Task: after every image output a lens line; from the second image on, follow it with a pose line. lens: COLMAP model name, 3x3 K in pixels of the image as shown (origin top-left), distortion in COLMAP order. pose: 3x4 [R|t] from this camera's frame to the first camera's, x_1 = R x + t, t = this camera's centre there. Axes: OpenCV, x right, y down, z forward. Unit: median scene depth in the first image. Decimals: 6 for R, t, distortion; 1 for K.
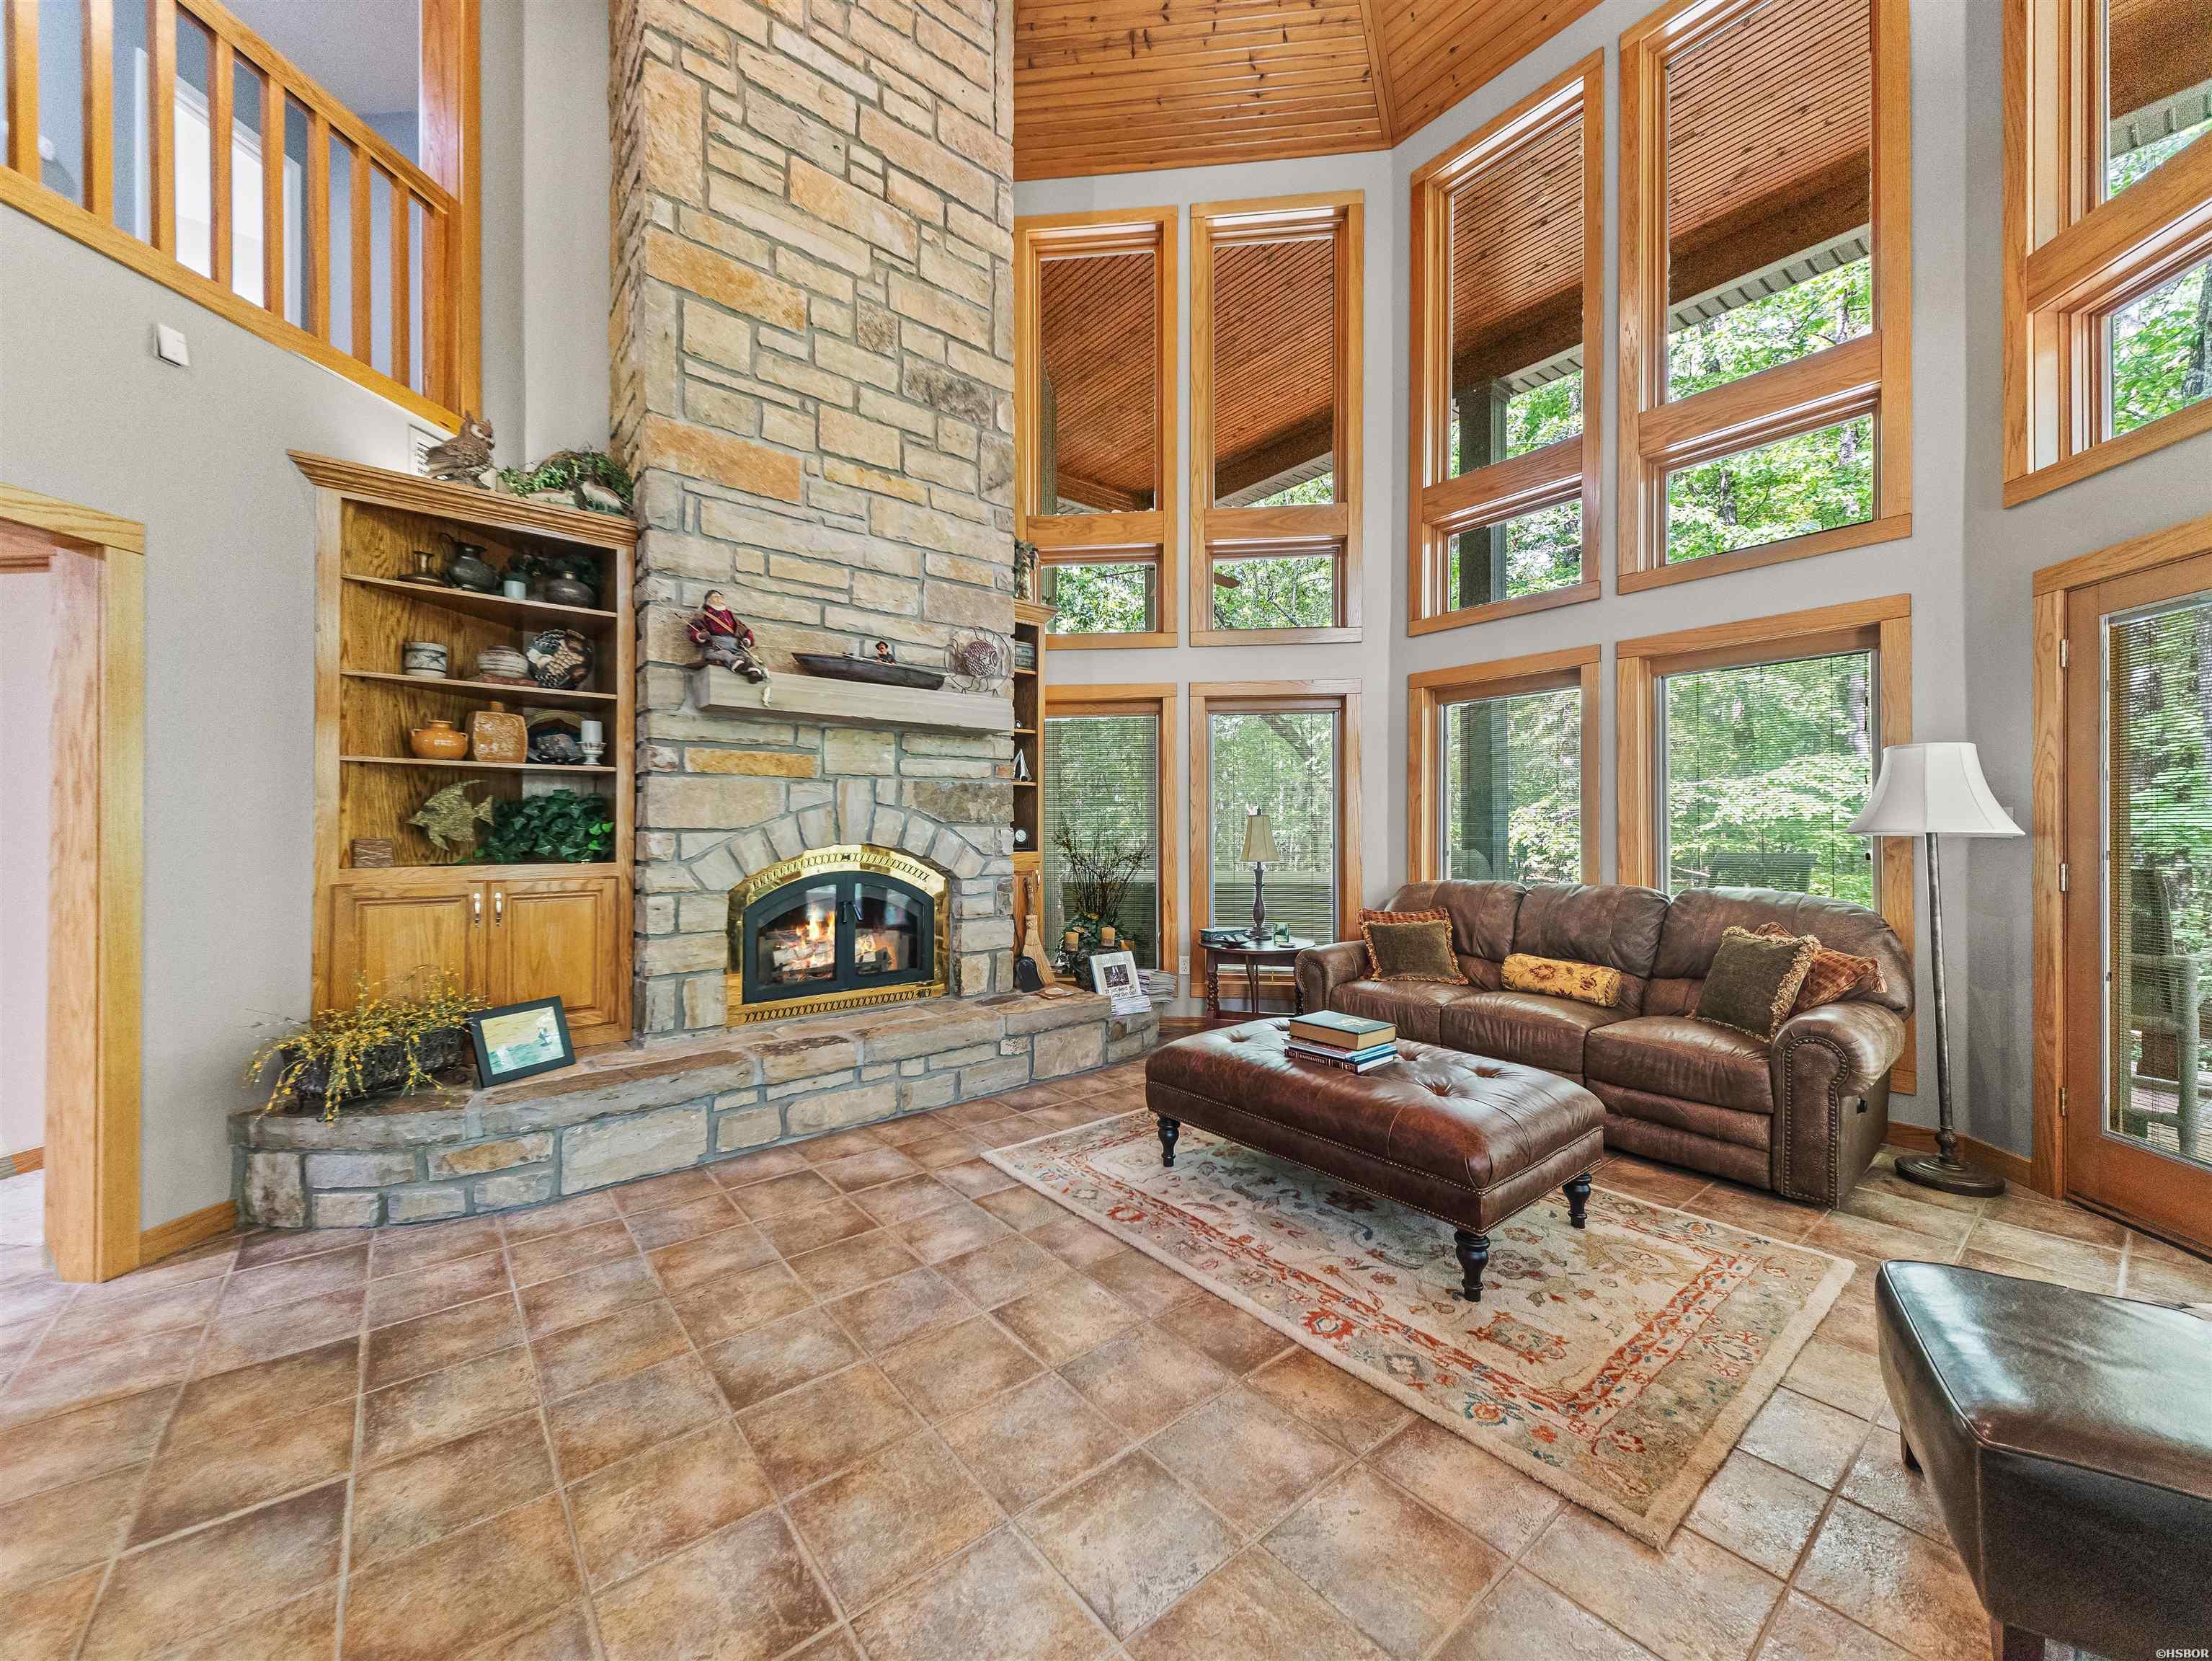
lens RADIAL K [[852.1, 0, 1103.2], [0, 852.1, 829.5], [0, 0, 1]] dist [0.024764, -0.006549]
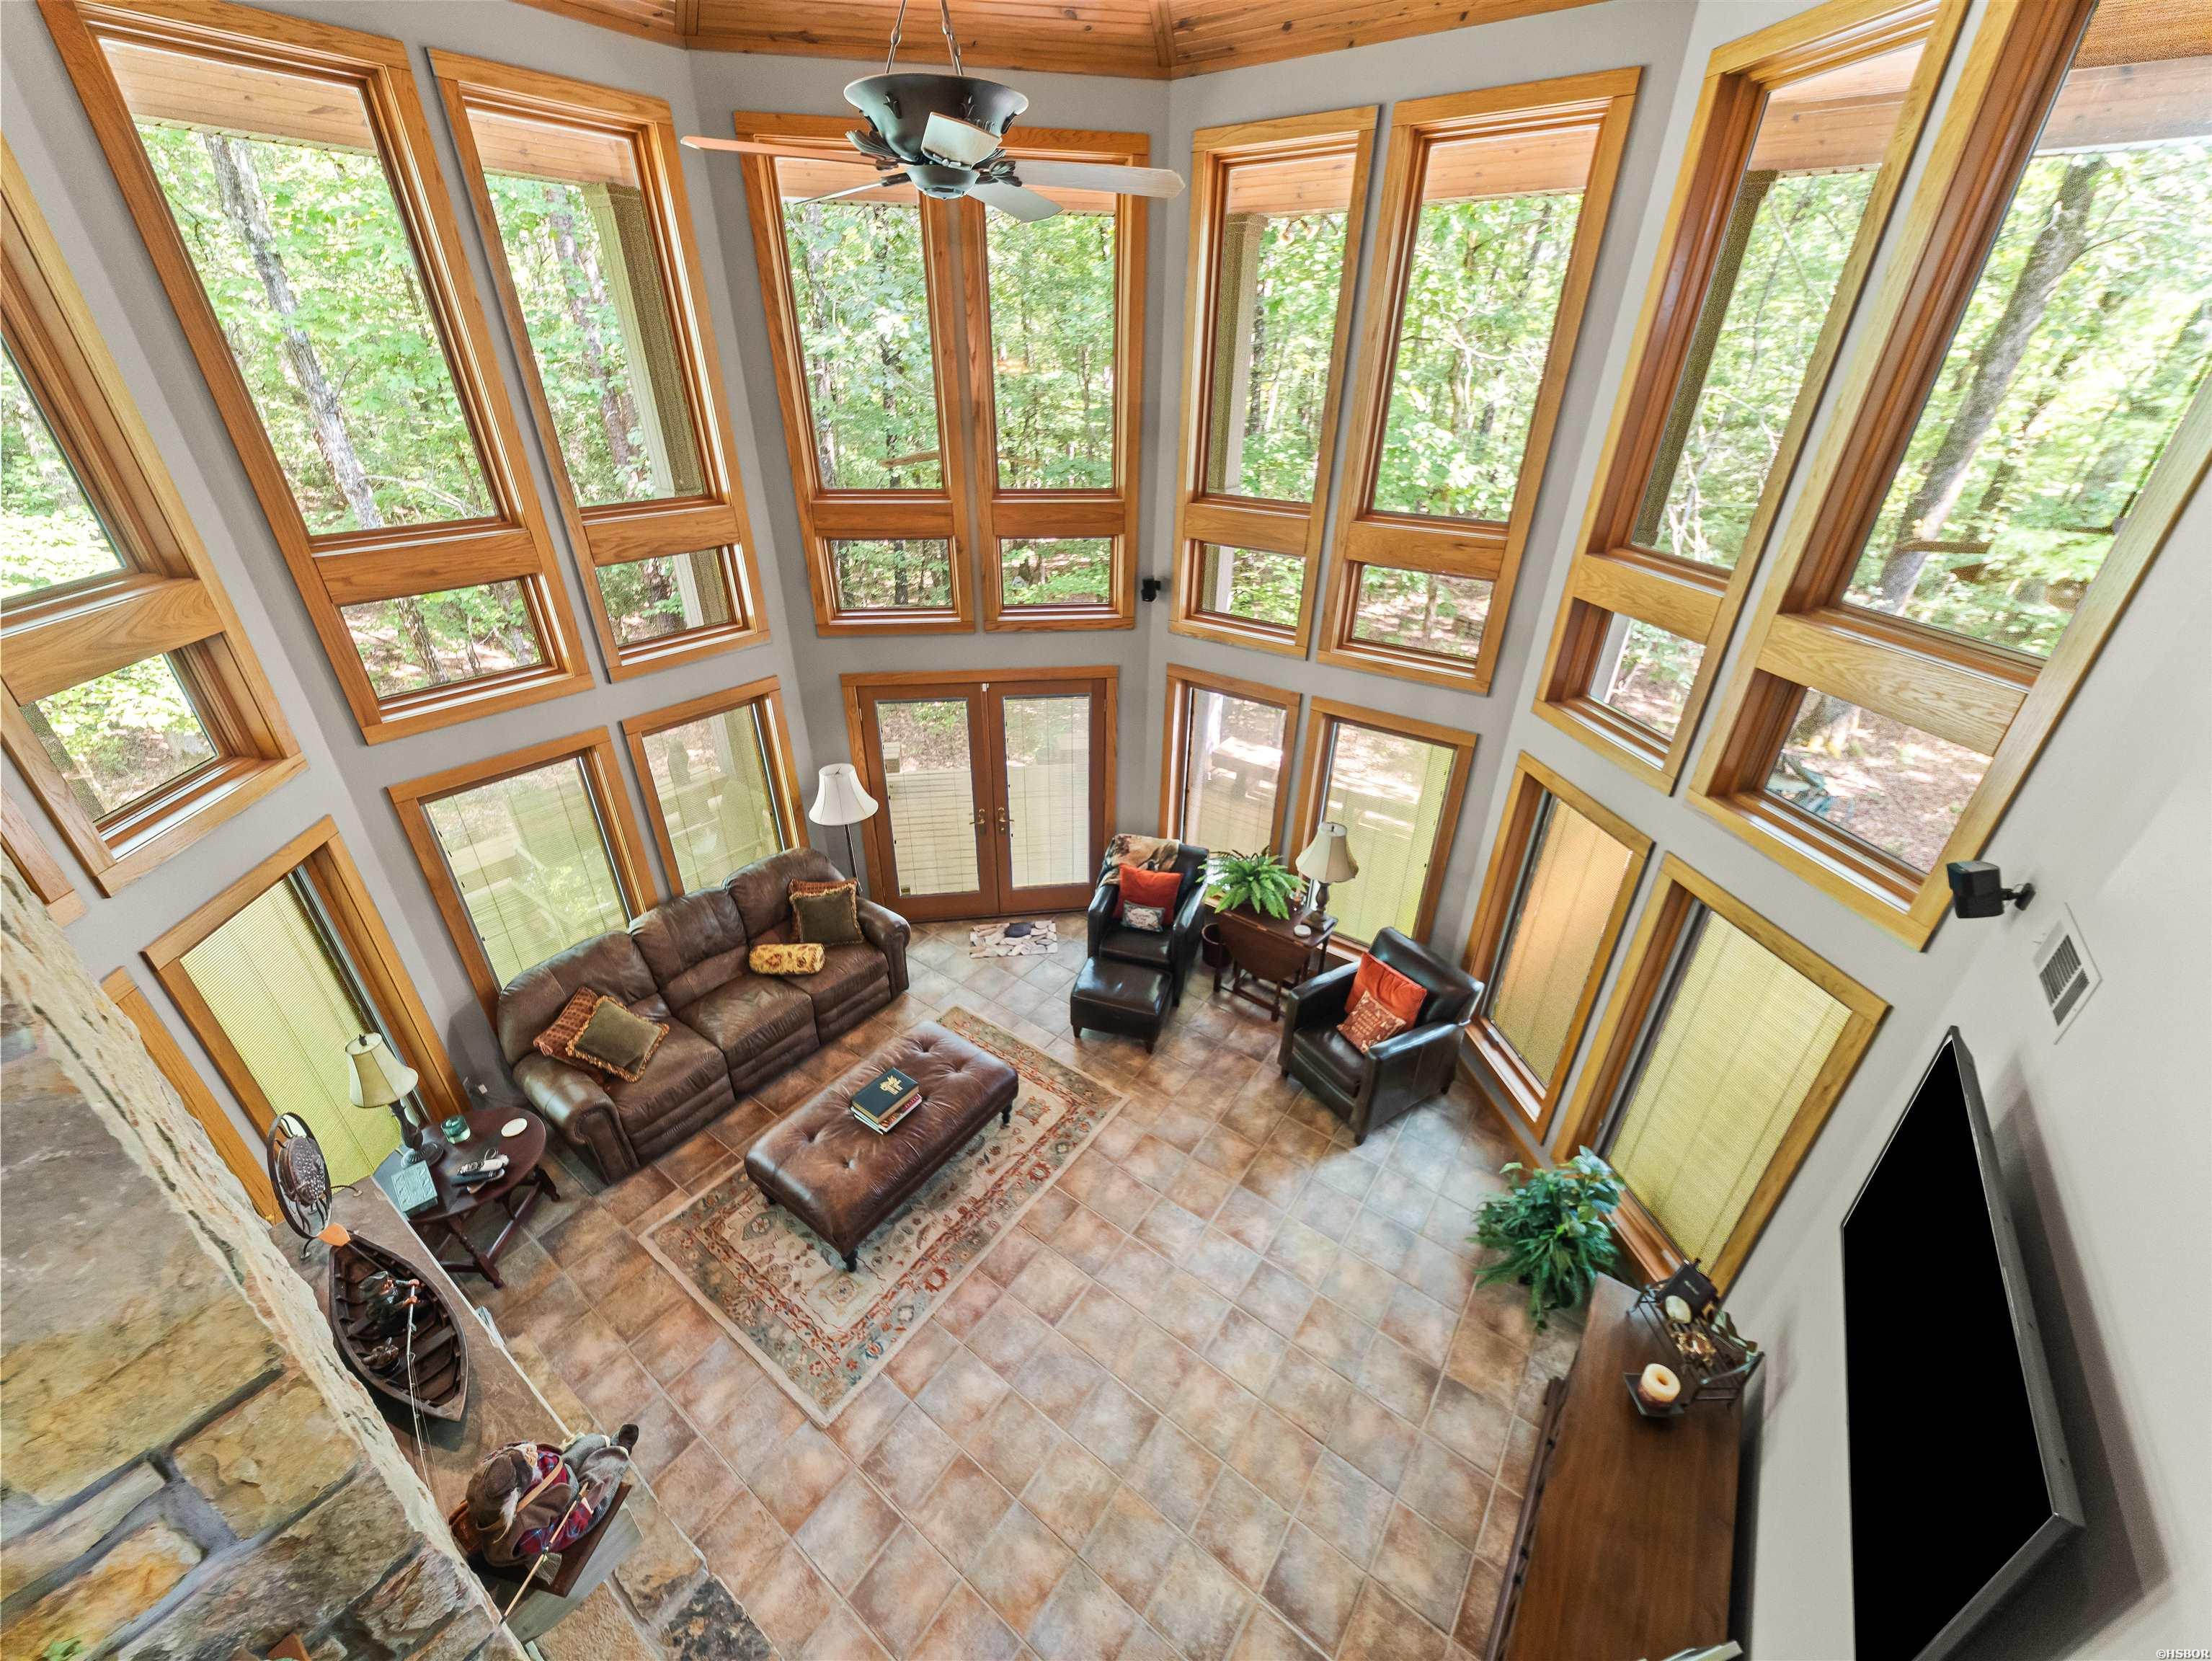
lens RADIAL K [[852.1, 0, 1112.7], [0, 852.1, 827.9], [0, 0, 1]] dist [0.024764, -0.006549]
pose [[-0.262549, -0.474654, 0.840102, -0.735114], [-0.017499, 0.872845, 0.487684, -0.775625], [-0.964760, 0.113340, -0.237470, 0.729993]]
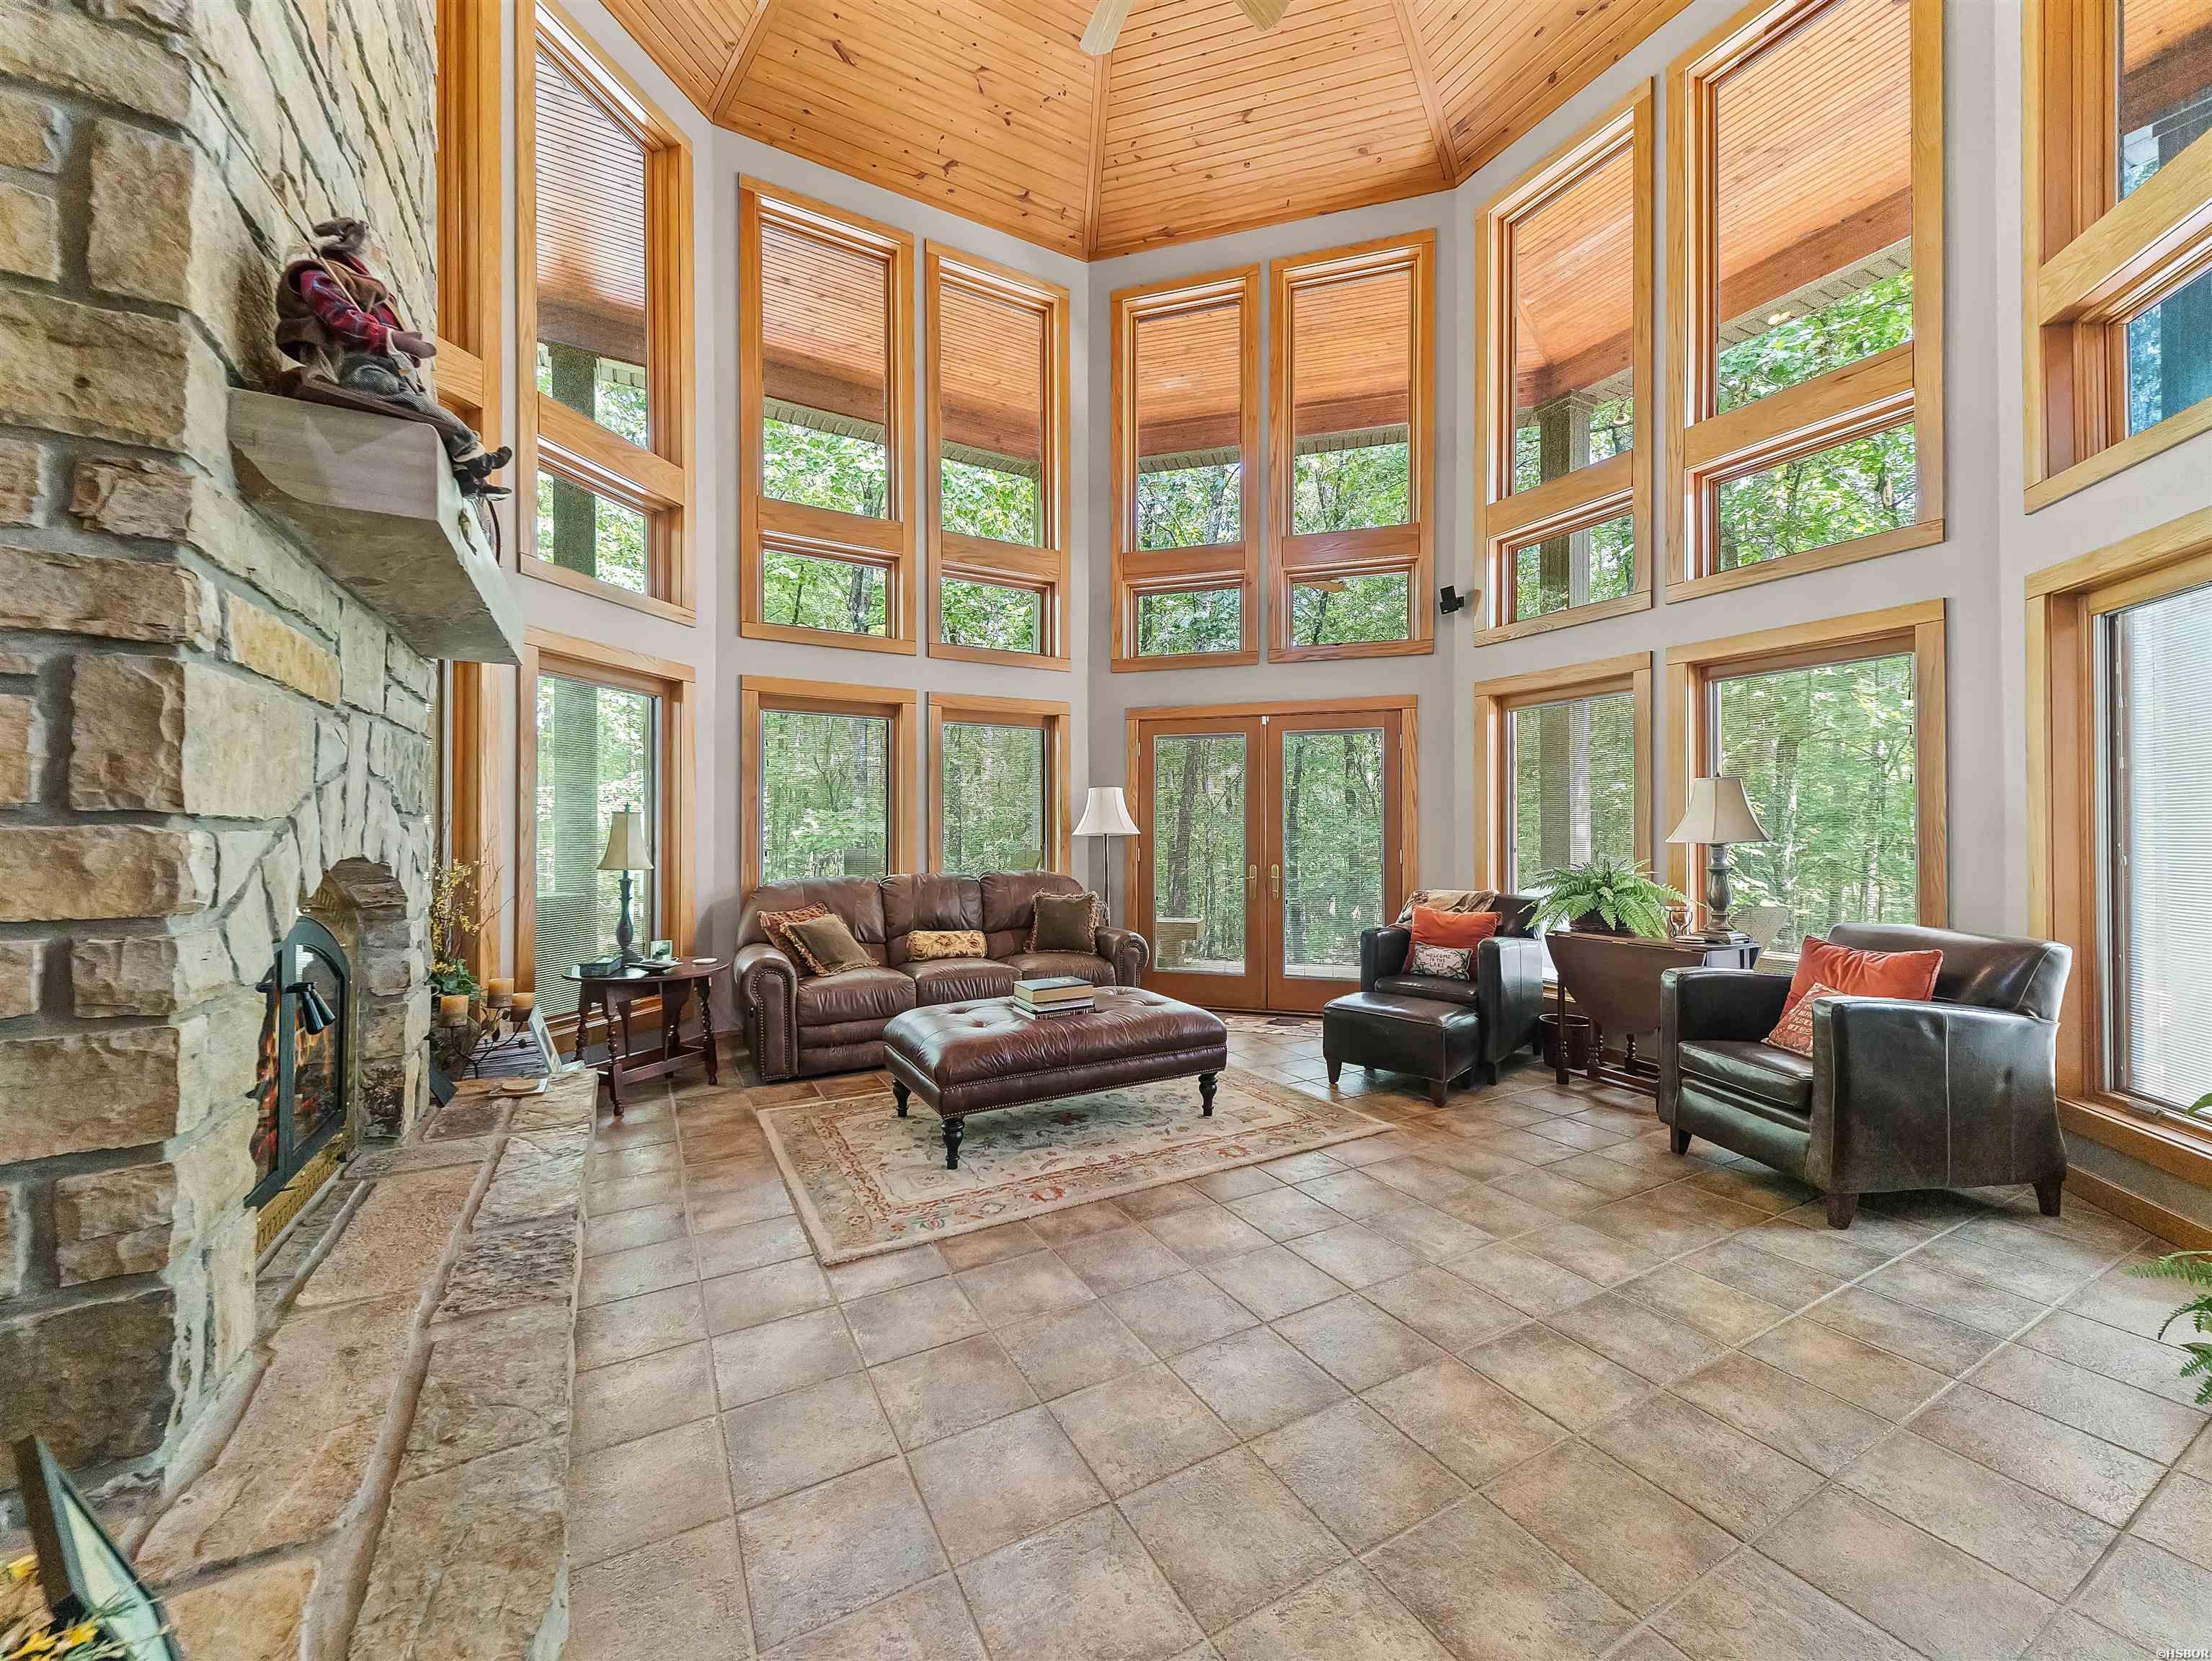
lens RADIAL K [[852.1, 0, 1106.2], [0, 852.1, 830.1], [0, 0, 1]] dist [0.024764, -0.006549]
pose [[0.172538, 0.003692, 0.984996, -0.756889], [-0.001428, 0.999993, -0.003498, 0.002559], [-0.985002, -0.000803, 0.172542, 0.563498]]
